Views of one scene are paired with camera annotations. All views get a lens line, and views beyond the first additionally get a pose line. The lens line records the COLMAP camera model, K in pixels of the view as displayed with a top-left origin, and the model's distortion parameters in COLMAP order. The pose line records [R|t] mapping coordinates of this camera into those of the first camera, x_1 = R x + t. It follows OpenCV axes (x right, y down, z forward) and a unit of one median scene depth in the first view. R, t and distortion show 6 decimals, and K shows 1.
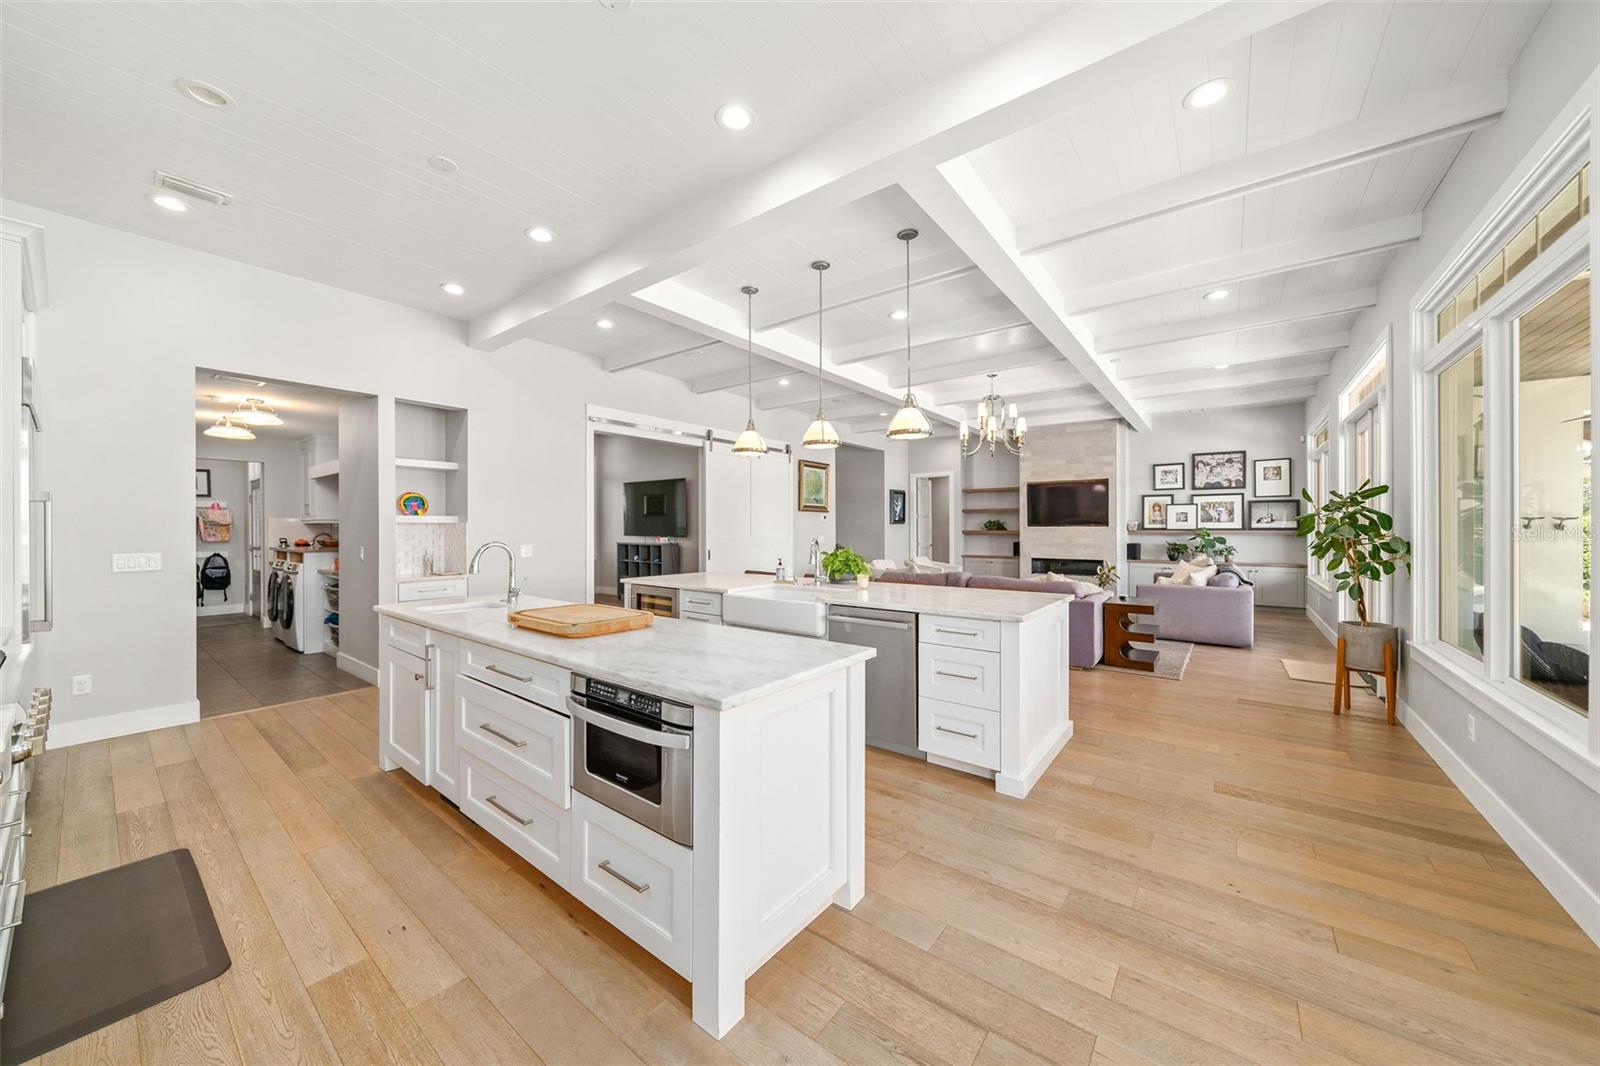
lens RADIAL K [[557.8, 0, 795.8], [0, 557.8, 528.7], [0, 0, 1]] dist [-0.007662, 0.000062]
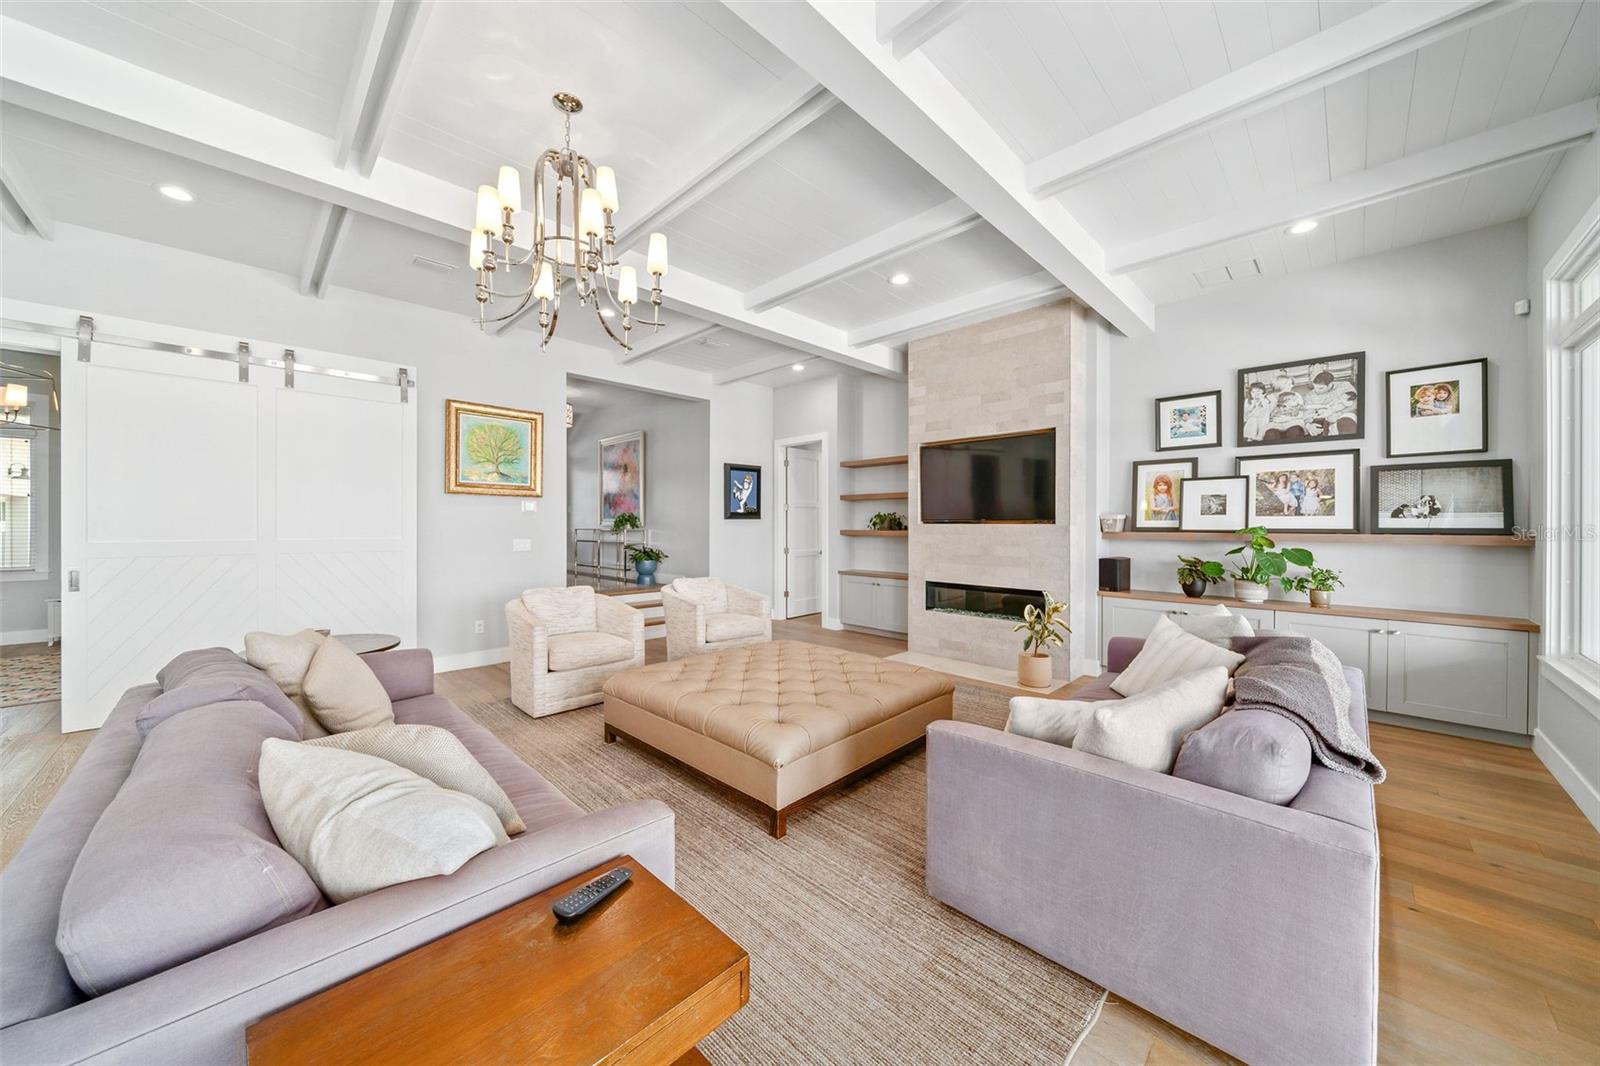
lens RADIAL K [[557.8, 0, 795.8], [0, 557.8, 528.7], [0, 0, 1]] dist [-0.007662, 0.000062]
pose [[0.992087, 0.004349, -0.125474, 0.409507], [-0.003732, 0.999980, 0.005156, -0.001680], [0.125494, -0.004647, 0.992084, 0.496526]]
